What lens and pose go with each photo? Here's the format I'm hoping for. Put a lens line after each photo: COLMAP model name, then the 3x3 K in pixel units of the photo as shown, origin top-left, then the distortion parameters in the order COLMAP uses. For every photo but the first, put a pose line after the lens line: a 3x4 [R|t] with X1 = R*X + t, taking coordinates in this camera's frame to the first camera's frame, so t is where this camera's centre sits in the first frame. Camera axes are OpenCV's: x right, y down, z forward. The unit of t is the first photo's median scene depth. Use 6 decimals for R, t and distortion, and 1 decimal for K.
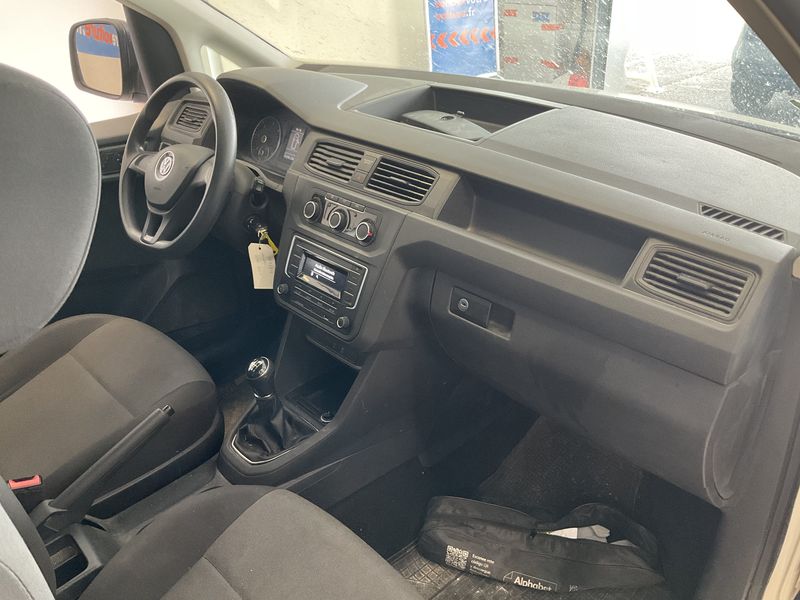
lens RADIAL K [[662.3, 0, 400.0], [0, 662.3, 300.0], [0, 0, 1]] dist [0.102455, -0.207956]
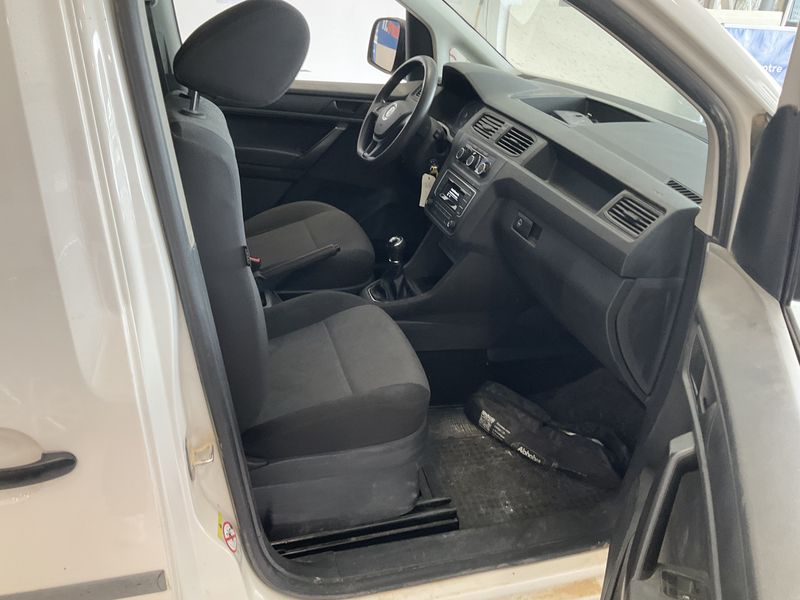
lens RADIAL K [[662.3, 0, 400.0], [0, 662.3, 300.0], [0, 0, 1]] dist [0.102455, -0.207956]
pose [[0.884075, 0.294884, -0.362568, 0.392266], [-0.313629, 0.949516, 0.007516, 0.213050], [0.346481, 0.107067, 0.931927, -0.417831]]
